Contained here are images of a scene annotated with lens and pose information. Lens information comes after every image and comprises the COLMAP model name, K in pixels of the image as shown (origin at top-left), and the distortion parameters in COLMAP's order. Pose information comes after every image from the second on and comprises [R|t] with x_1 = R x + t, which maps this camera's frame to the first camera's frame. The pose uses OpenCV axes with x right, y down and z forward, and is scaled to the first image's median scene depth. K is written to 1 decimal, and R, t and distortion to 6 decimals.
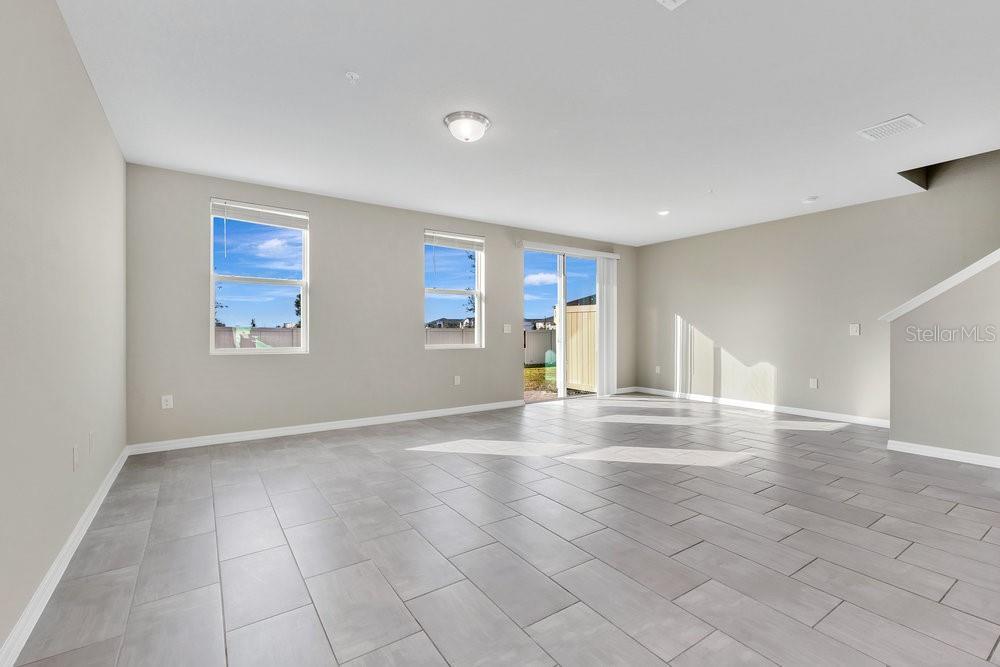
lens RADIAL K [[434.8, 0, 497.6], [0, 434.8, 340.5], [0, 0, 1]] dist [0.001936, 0.000053]
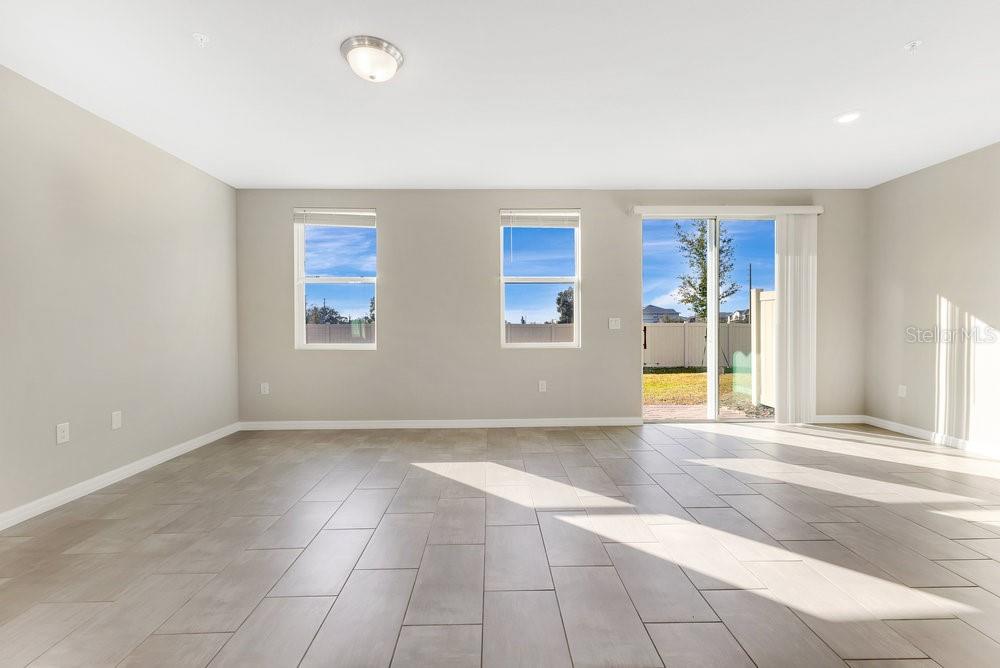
lens RADIAL K [[437.1, 0, 498.6], [0, 437.1, 336.7], [0, 0, 1]] dist [-0.000975, -0.000135]
pose [[0.838326, 0.009358, -0.545089, 0.267143], [-0.008237, 0.999956, 0.004498, -0.005684], [0.545107, 0.000719, 0.838366, 0.233509]]
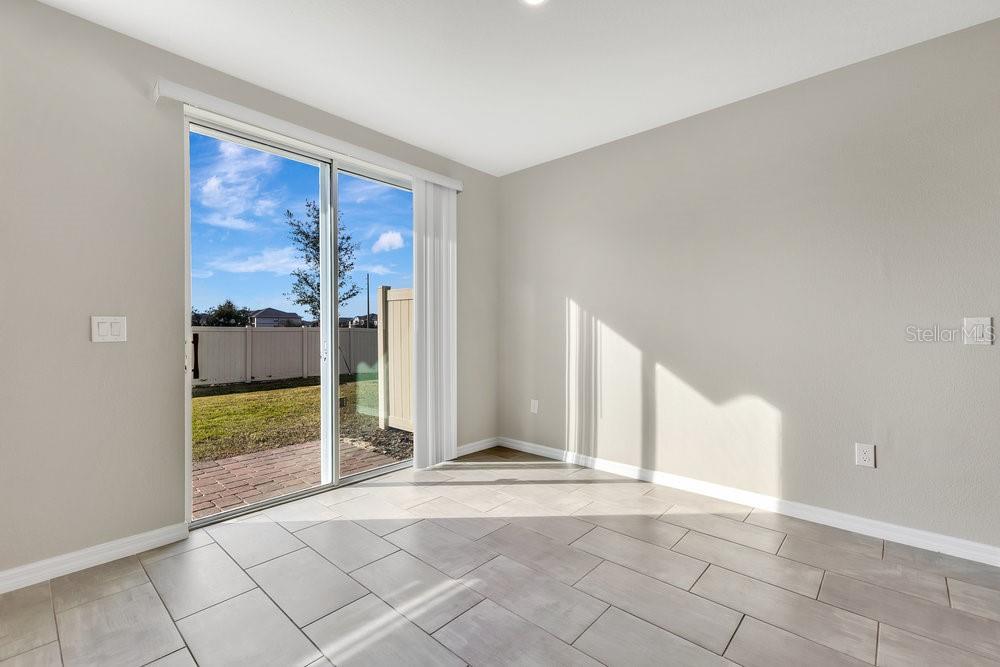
lens RADIAL K [[441.5, 0, 500.0], [0, 441.5, 333.5], [0, 0, 1]] dist [0.055977, -0.000017]
pose [[0.972606, -0.004750, 0.232411, 0.233826], [0.008020, 0.999882, -0.013126, -0.016517], [-0.232321, 0.014630, 0.972529, 0.565079]]
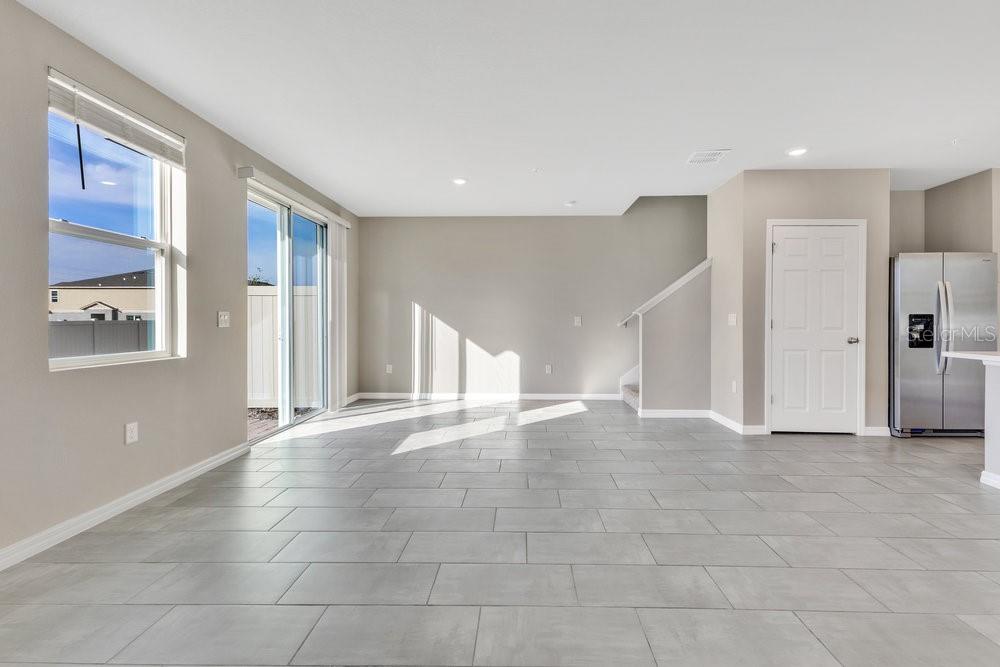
lens RADIAL K [[454.7, 0, 518.1], [0, 454.7, 320.3], [0, 0, 1]] dist [0.016789, -0.000240]
pose [[0.569345, -0.000991, 0.822098, -0.235679], [0.019362, 0.999738, -0.012204, -0.011270], [-0.821870, 0.022866, 0.569216, 0.353911]]
